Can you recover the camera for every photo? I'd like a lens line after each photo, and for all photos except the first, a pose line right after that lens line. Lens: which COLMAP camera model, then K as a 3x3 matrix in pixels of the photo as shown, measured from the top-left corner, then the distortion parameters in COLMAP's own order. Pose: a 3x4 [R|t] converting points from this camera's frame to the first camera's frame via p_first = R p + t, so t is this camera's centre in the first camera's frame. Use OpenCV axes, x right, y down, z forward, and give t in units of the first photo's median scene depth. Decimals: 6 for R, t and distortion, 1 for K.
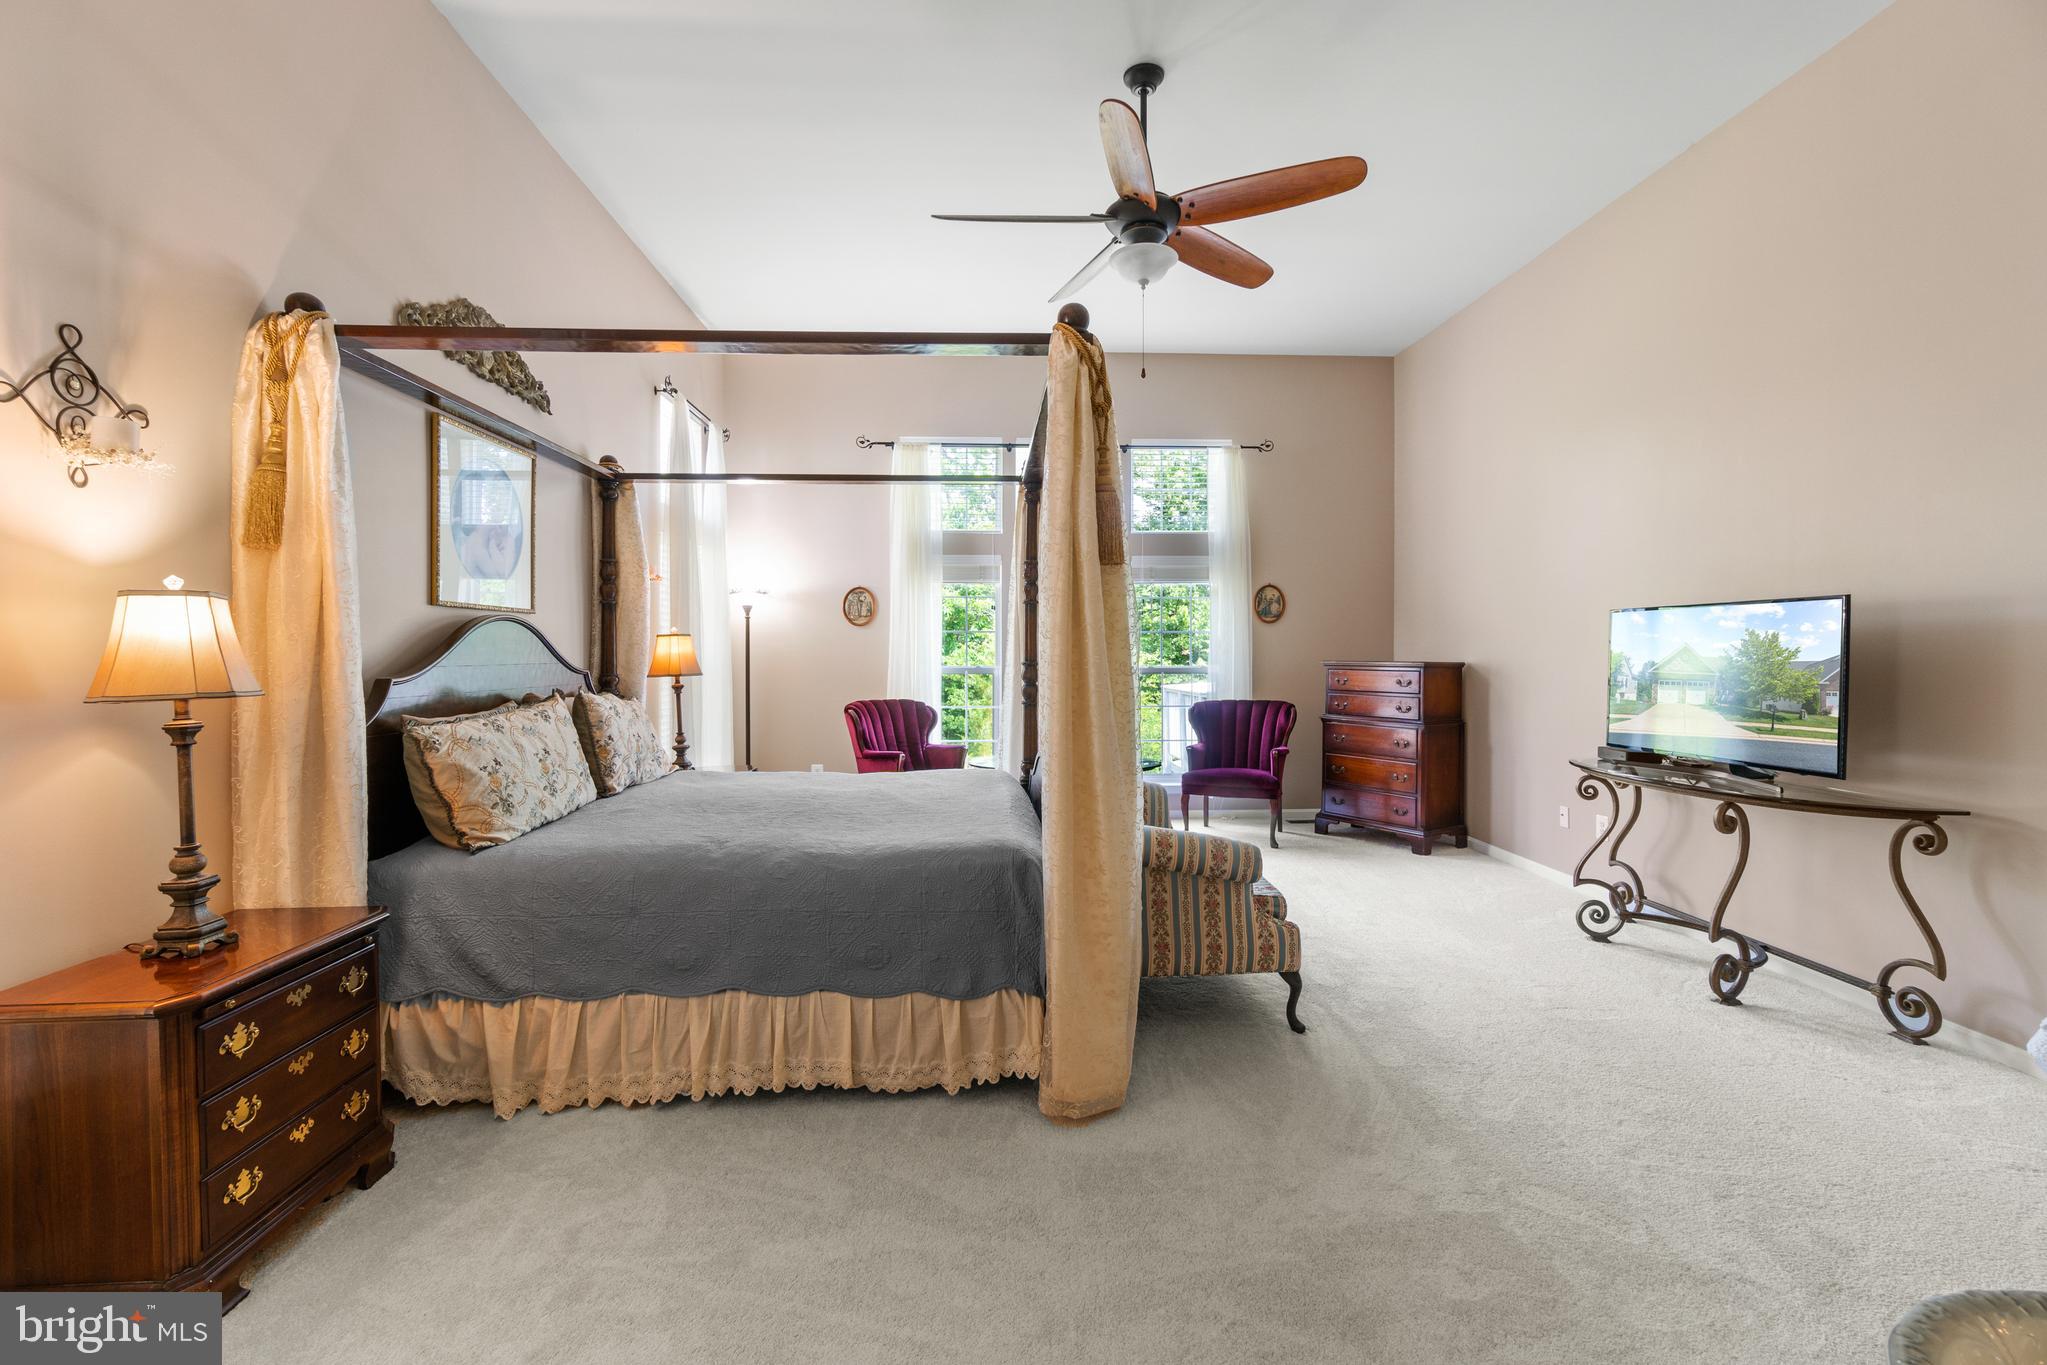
lens RADIAL K [[878.4, 0, 1026.3], [0, 878.4, 654.4], [0, 0, 1]] dist [-0.004144, -0.000196]
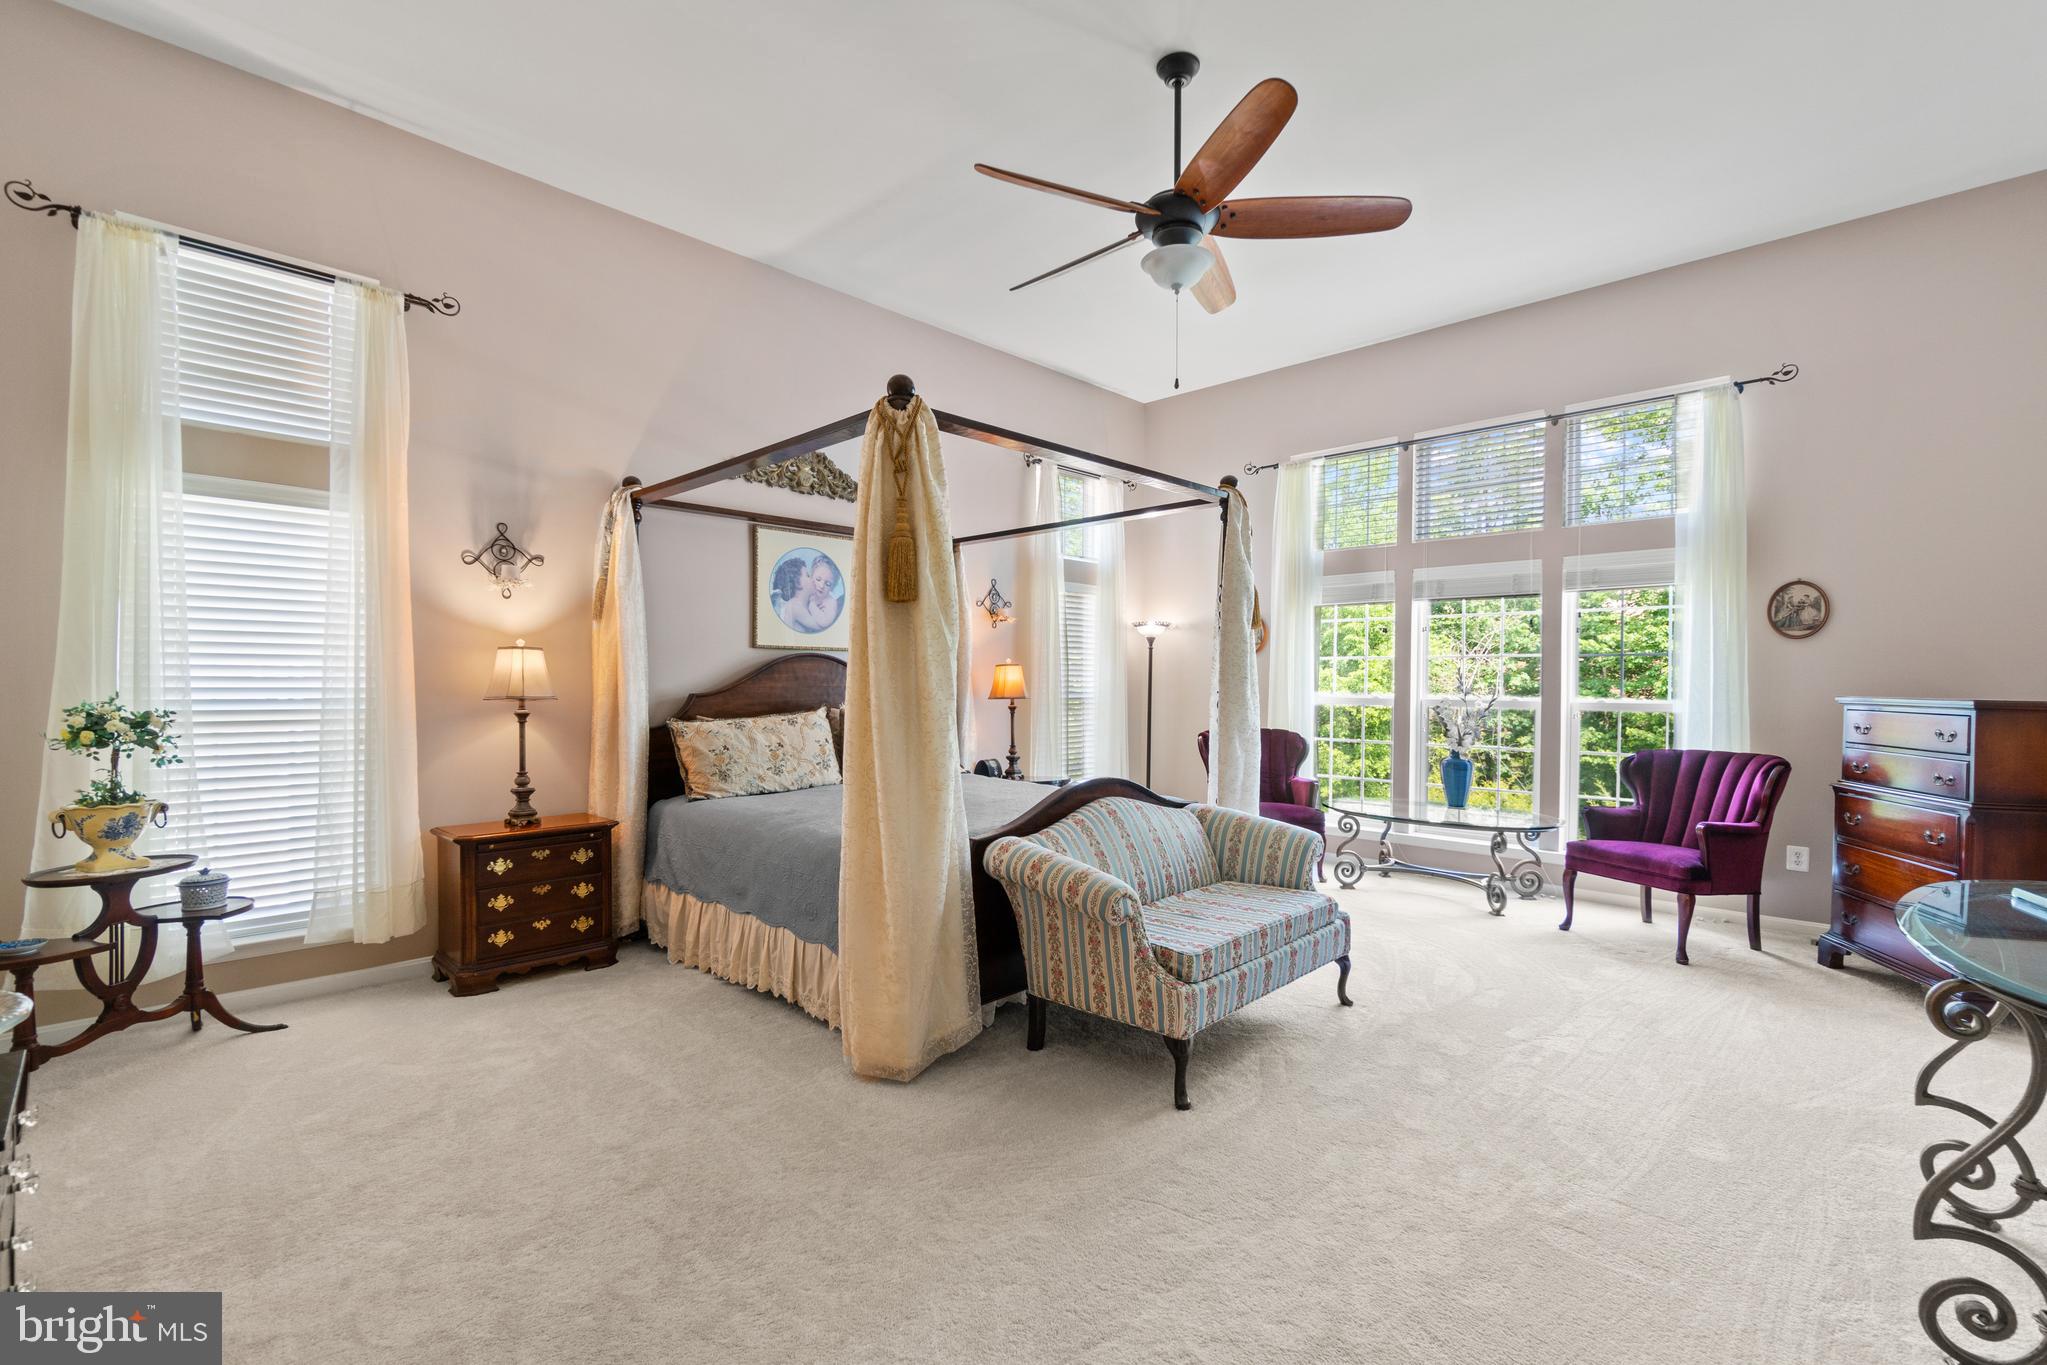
lens RADIAL K [[900.1, 0, 1023.5], [0, 900.1, 682.5], [0, 0, 1]] dist [-0.002627, 0.000372]
pose [[0.687426, 0.006109, -0.726229, 0.872716], [-0.006703, 0.999975, 0.002067, -0.000680], [0.726224, 0.003447, 0.687450, 0.263280]]
